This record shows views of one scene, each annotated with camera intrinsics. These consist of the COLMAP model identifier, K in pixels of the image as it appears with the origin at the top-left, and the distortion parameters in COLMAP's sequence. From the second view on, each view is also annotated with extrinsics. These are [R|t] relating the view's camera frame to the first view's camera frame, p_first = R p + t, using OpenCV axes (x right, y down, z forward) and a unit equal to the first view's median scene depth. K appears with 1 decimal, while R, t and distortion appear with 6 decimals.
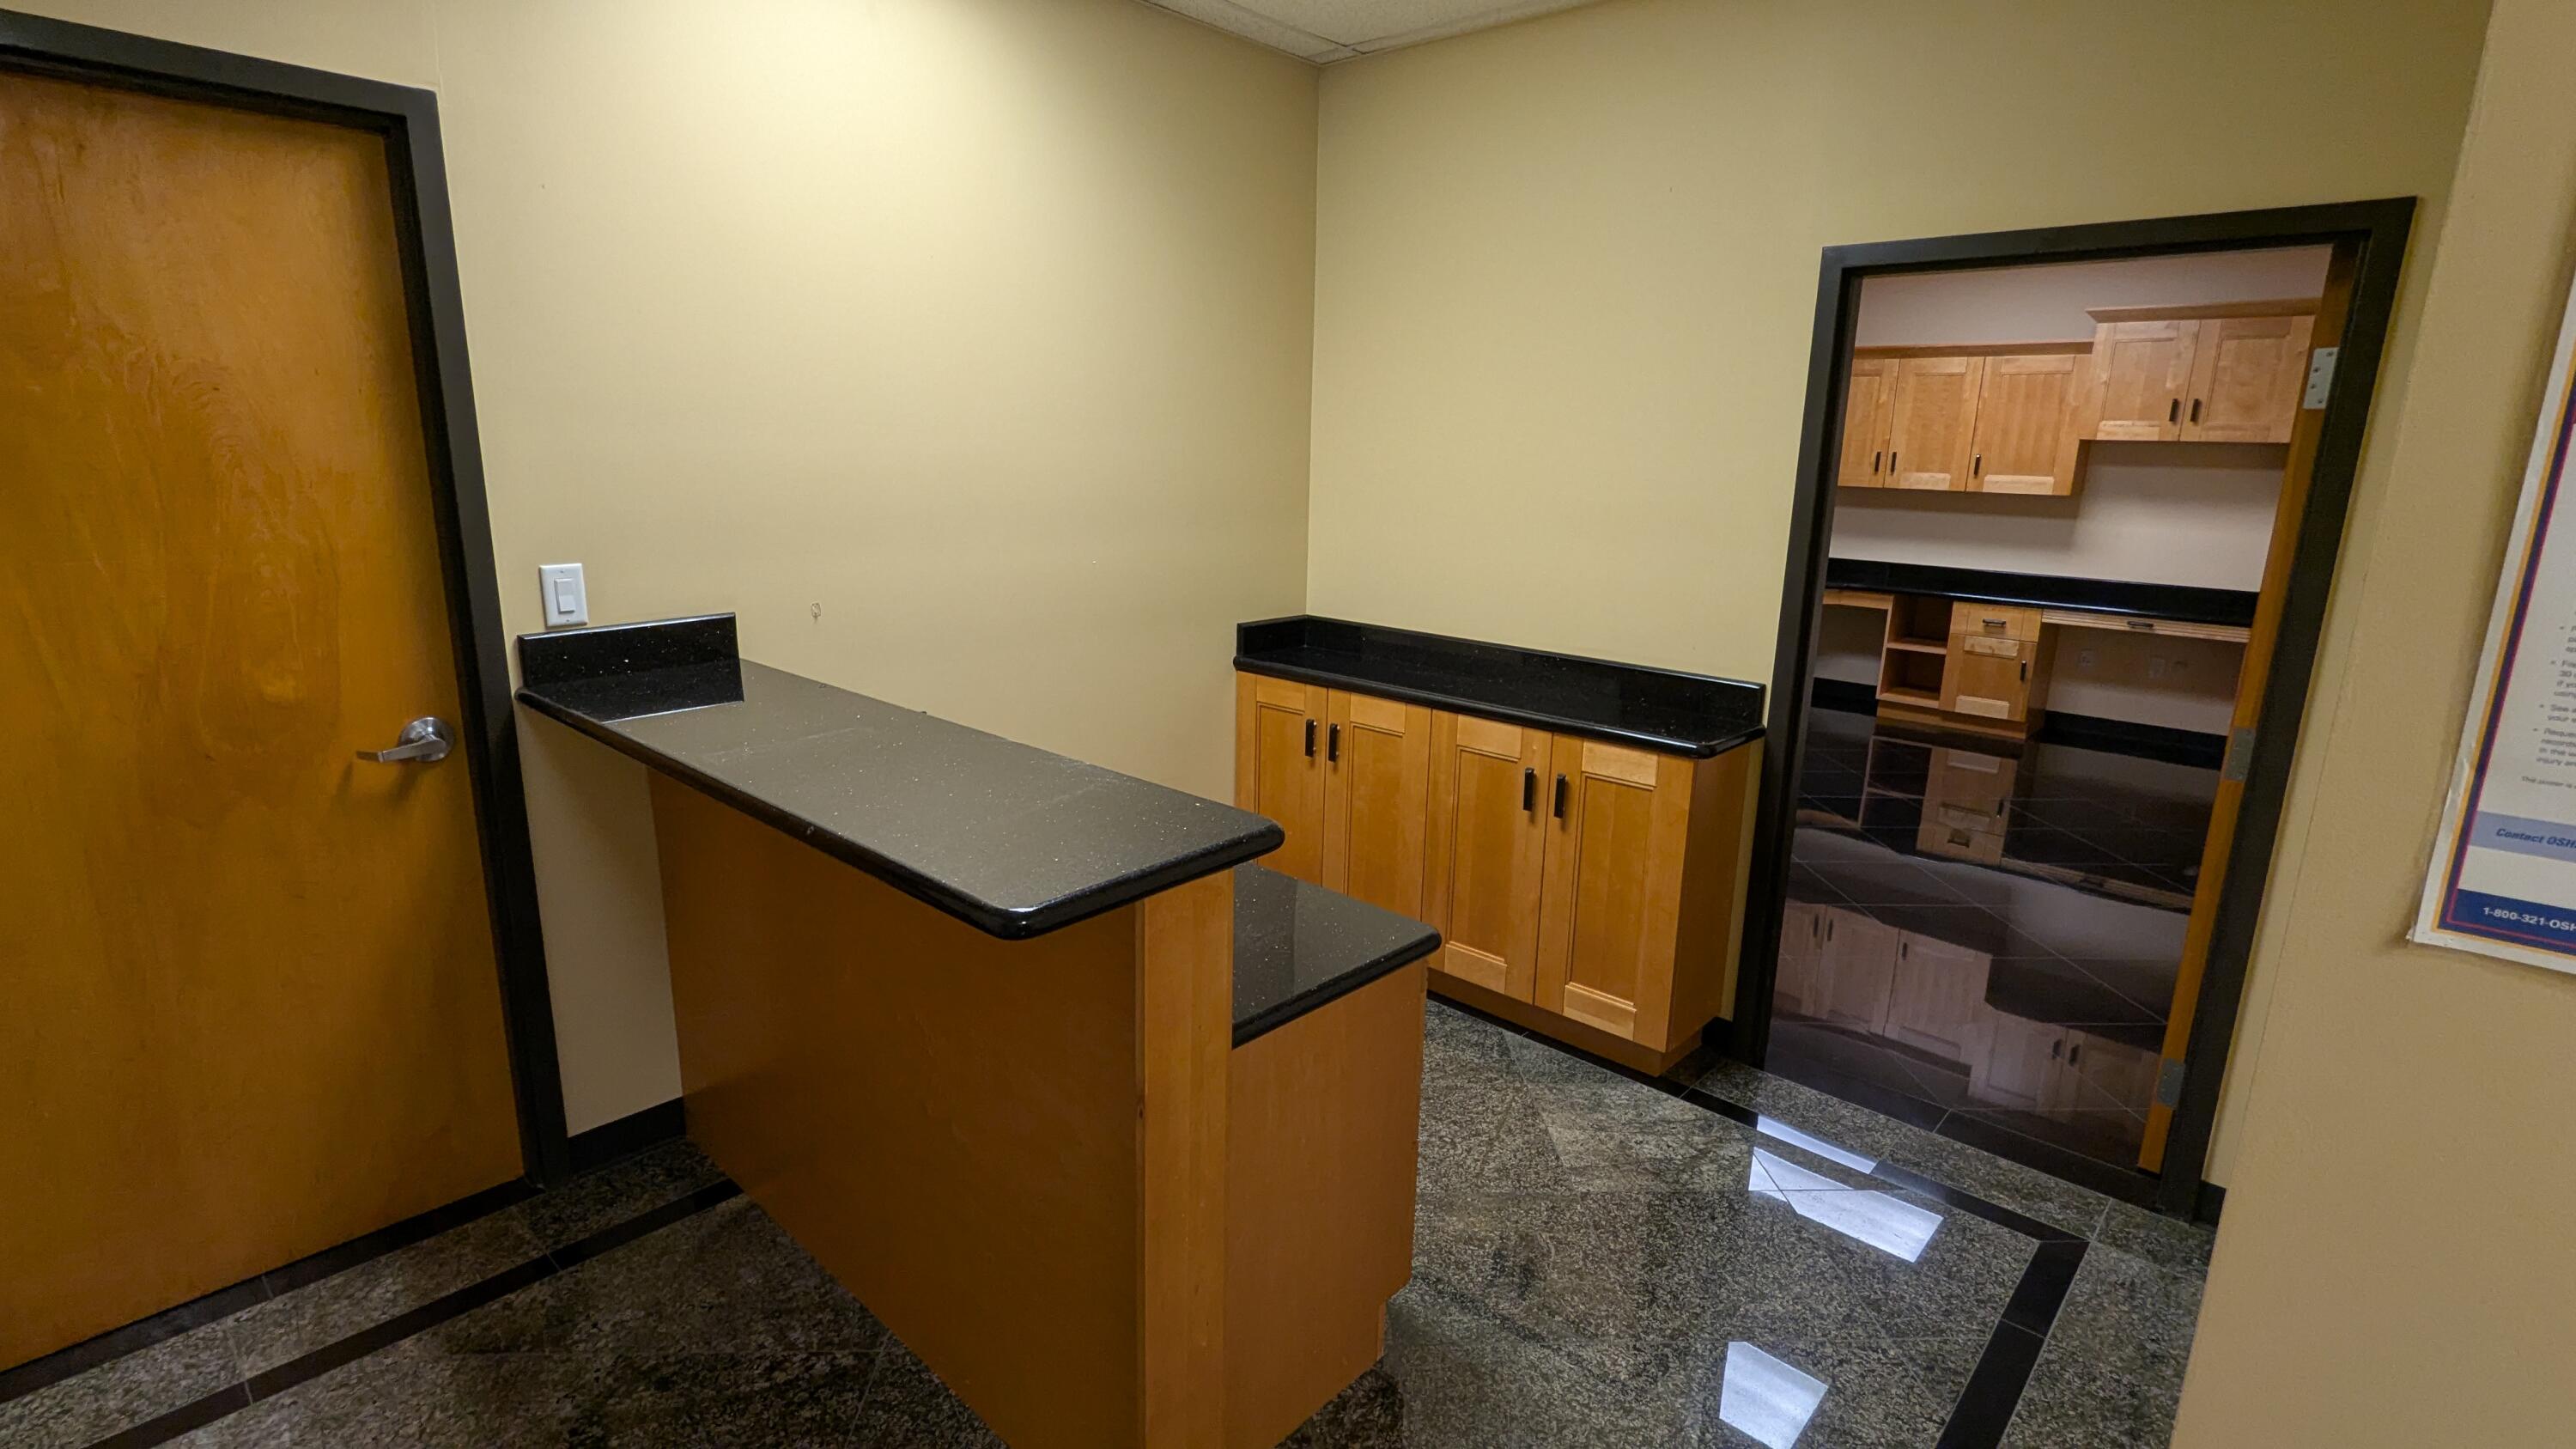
lens RADIAL K [[1223.2, 0, 1287.3], [0, 1223.2, 726.2], [0, 0, 1]] dist [-0.002511, 0.003859]
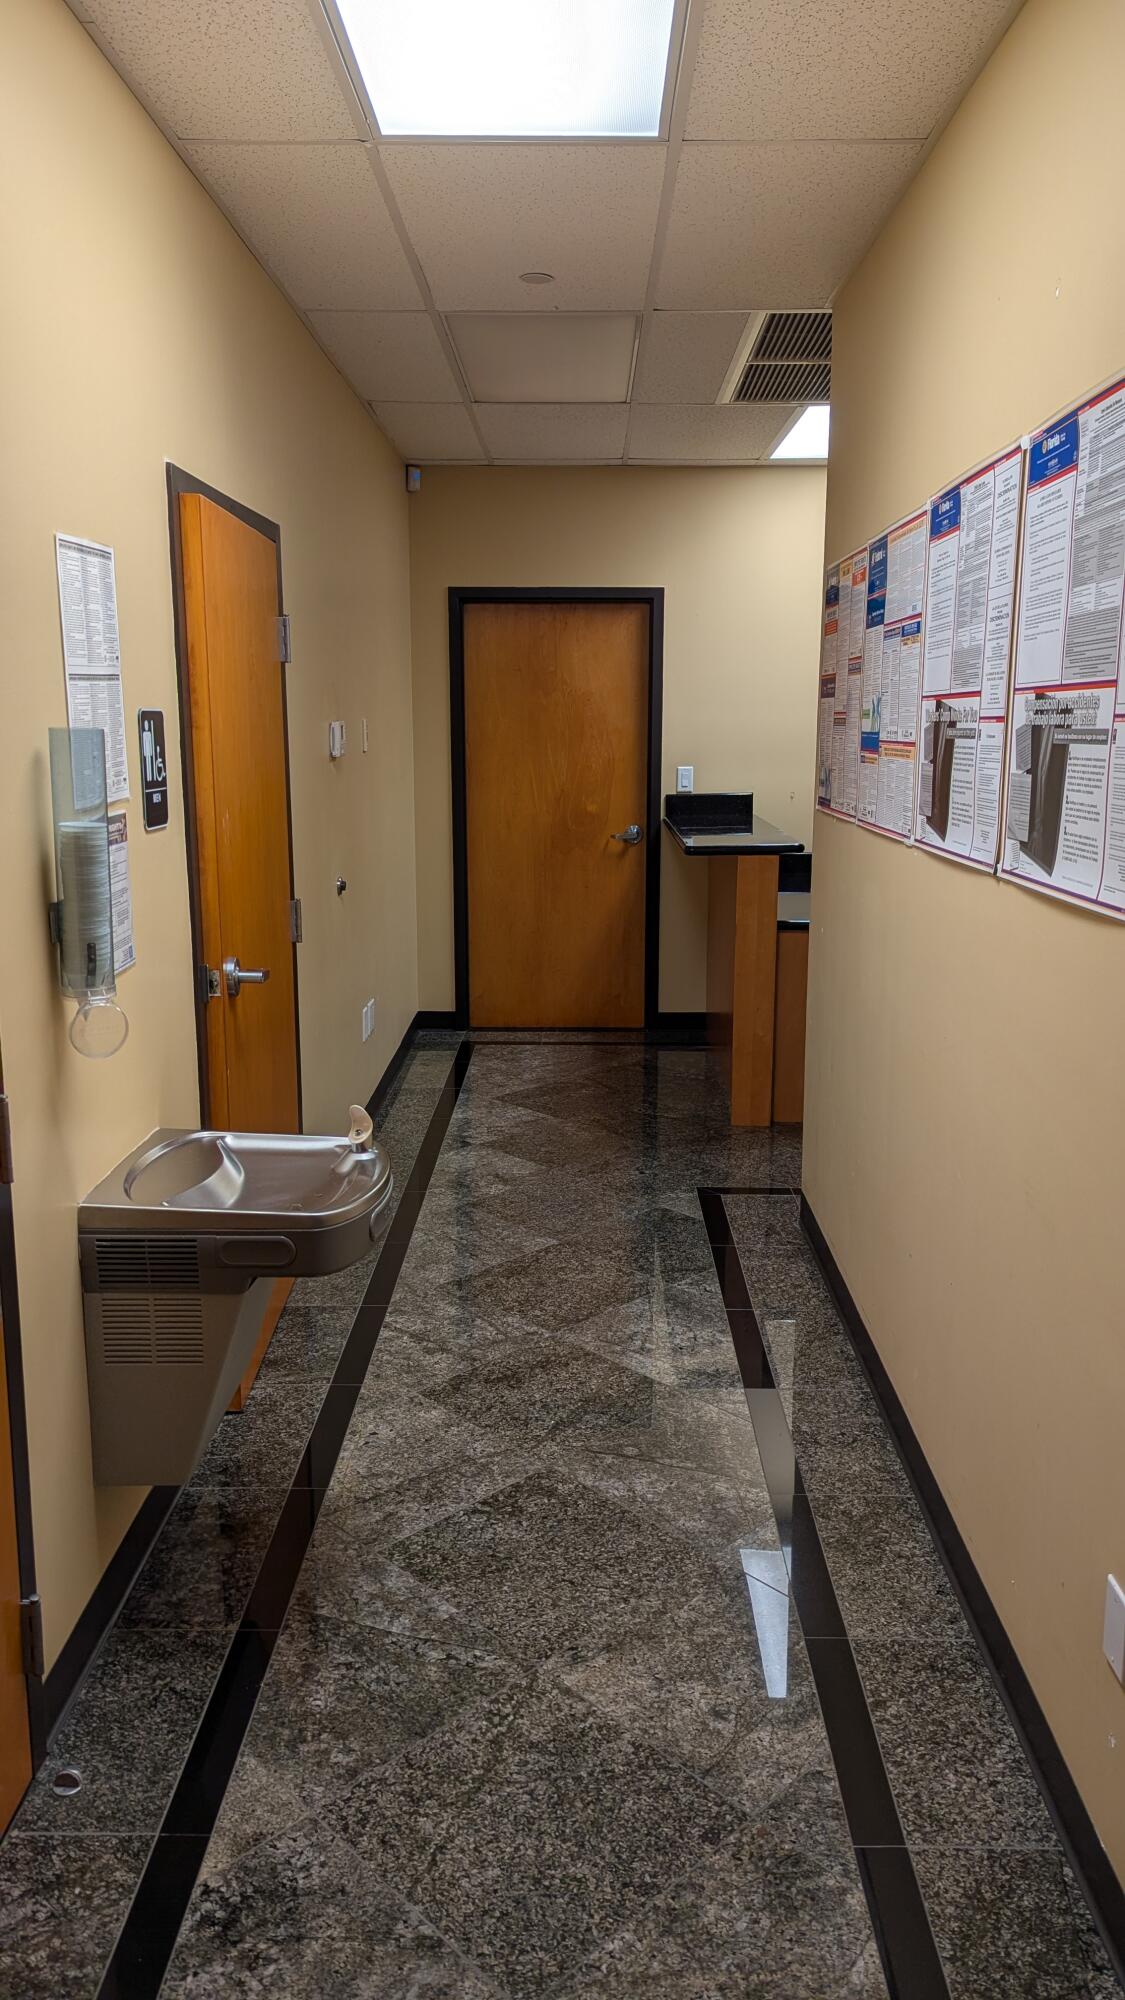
lens RADIAL K [[1408.4, 0, 564.3], [0, 1408.4, 1006.4], [0, 0, 1]] dist [0.006699, 0.000283]
pose [[0.670959, 0.124326, -0.730997, 0.377992], [-0.155890, 0.987462, 0.024859, 0.085774], [0.724922, 0.097276, 0.681928, -0.291174]]
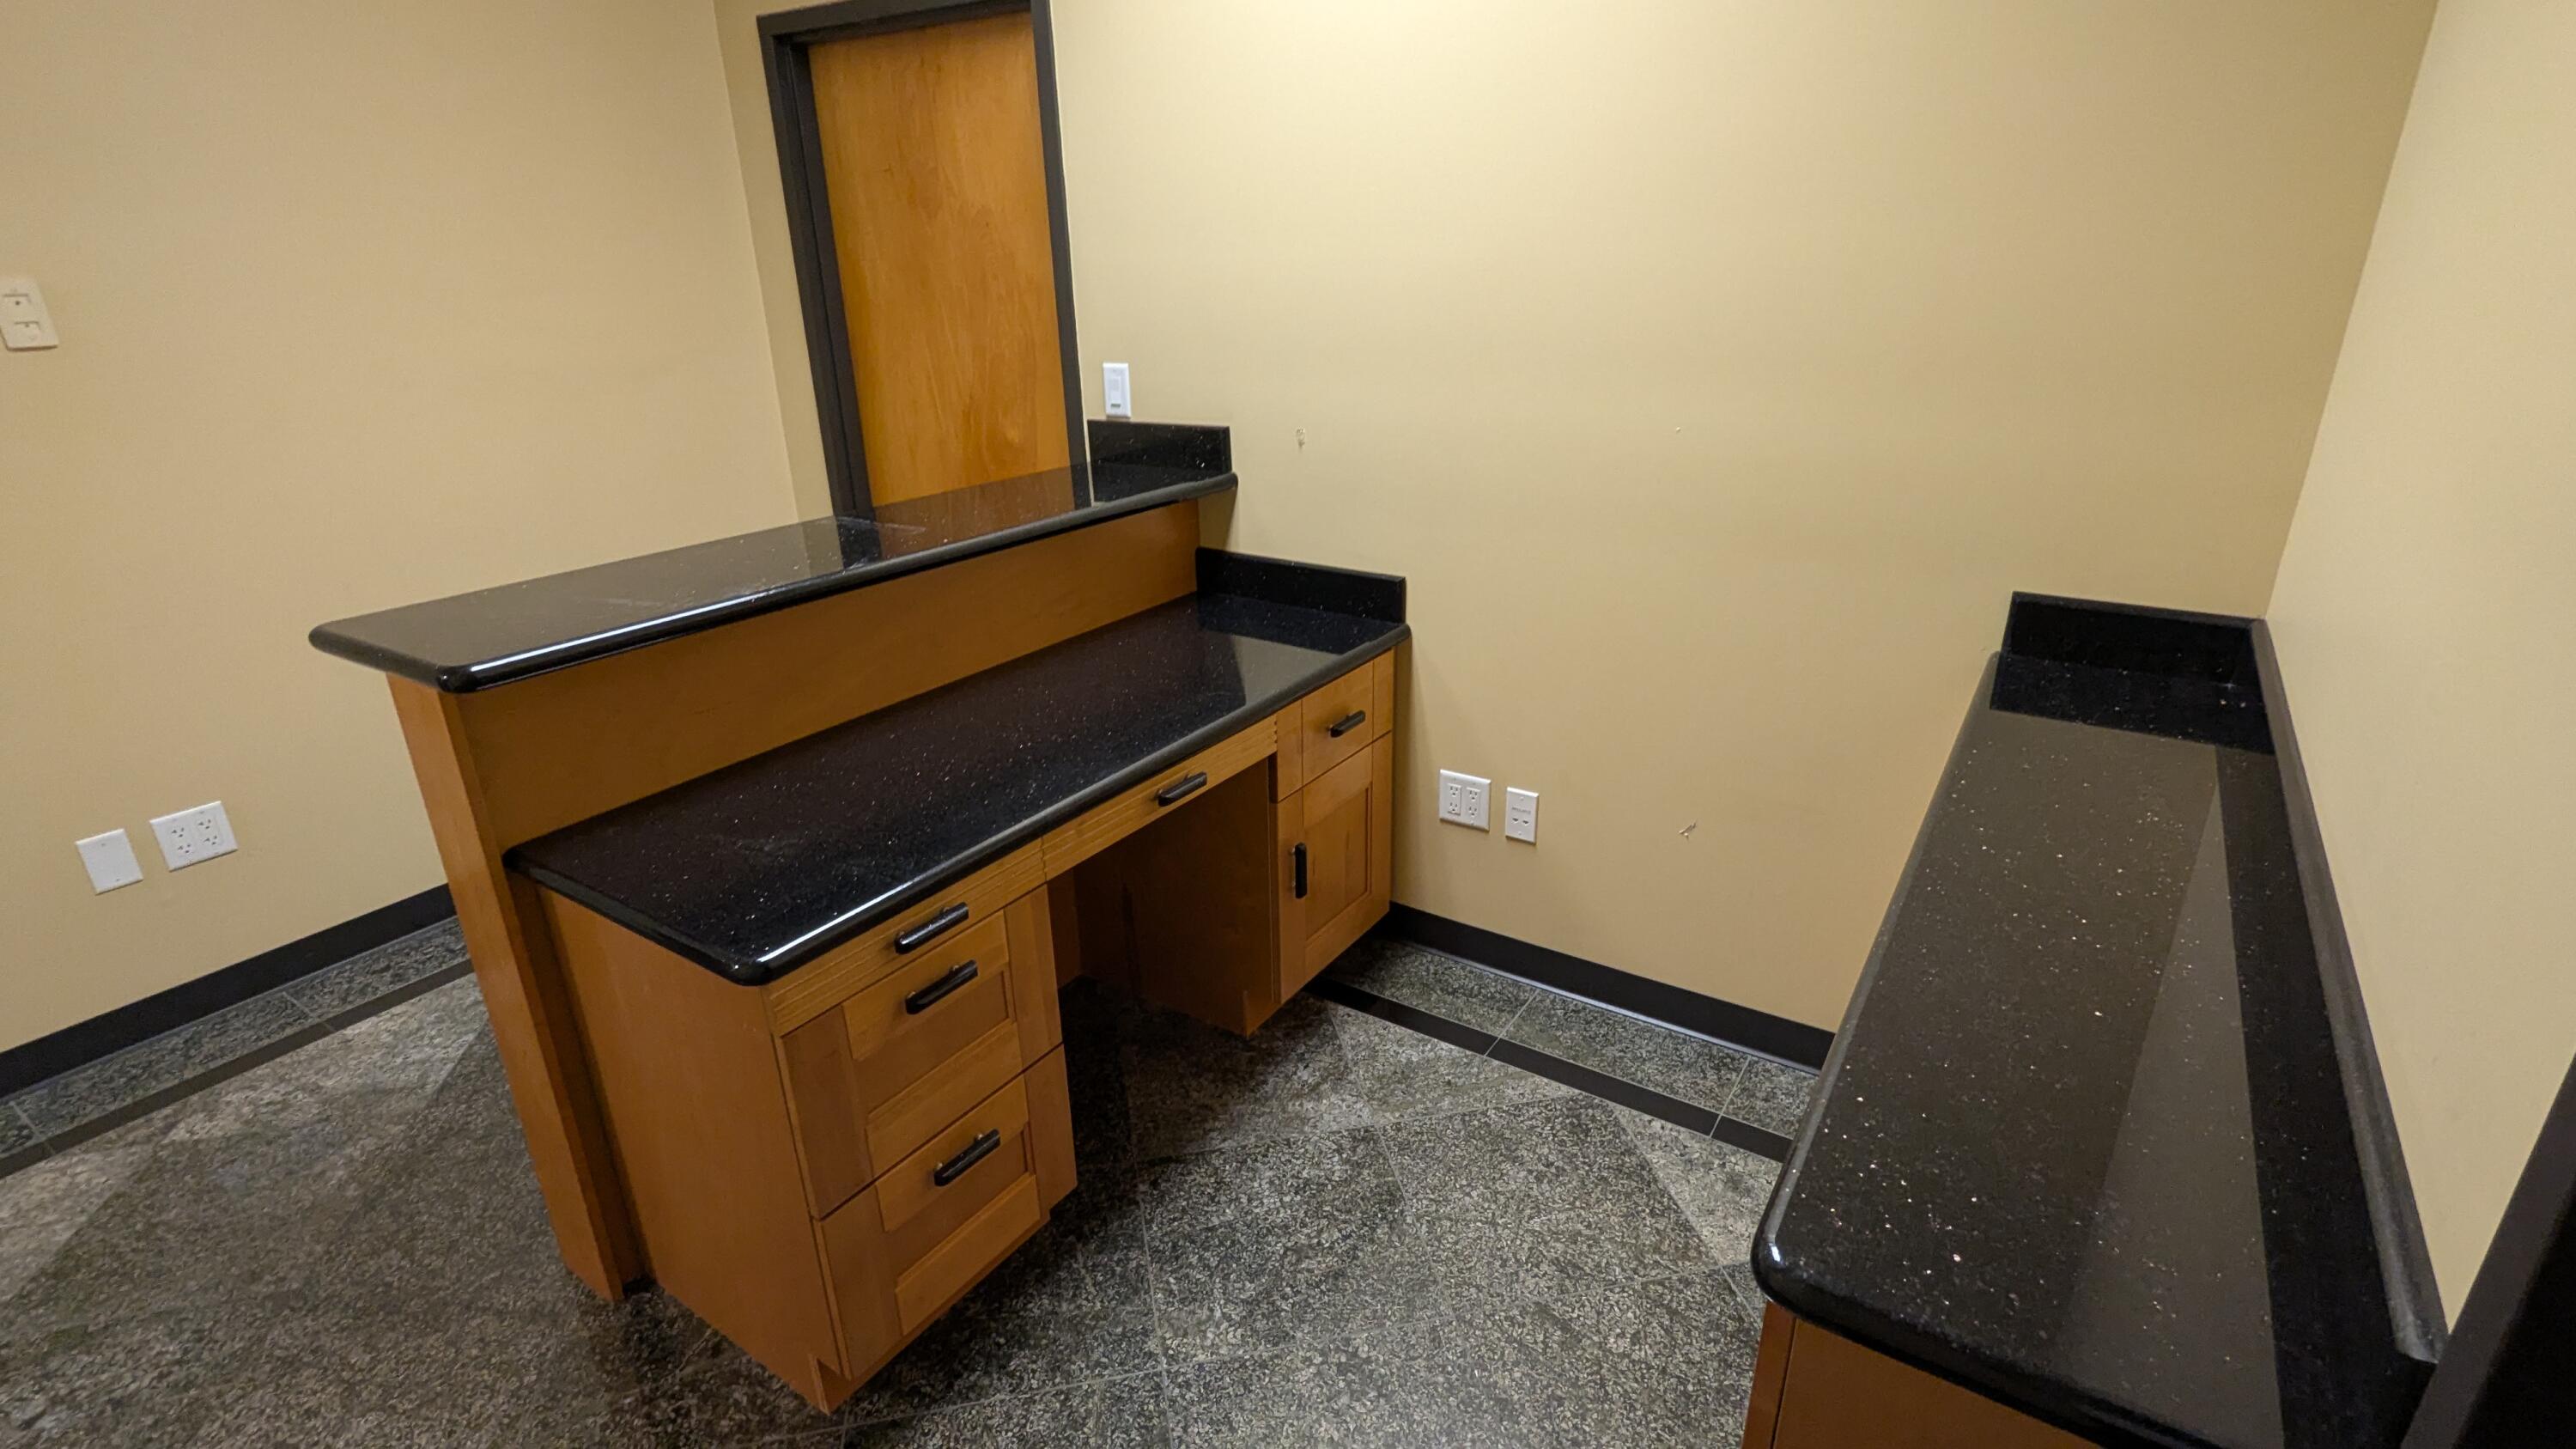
lens RADIAL K [[1223.2, 0, 1286.0], [0, 1223.2, 714.5], [0, 0, 1]] dist [-0.002511, 0.003859]
pose [[0.168287, 0.329740, -0.928951, 0.183152], [-0.210959, 0.932605, 0.292820, -0.055098], [0.962900, 0.146693, 0.226508, 0.261001]]
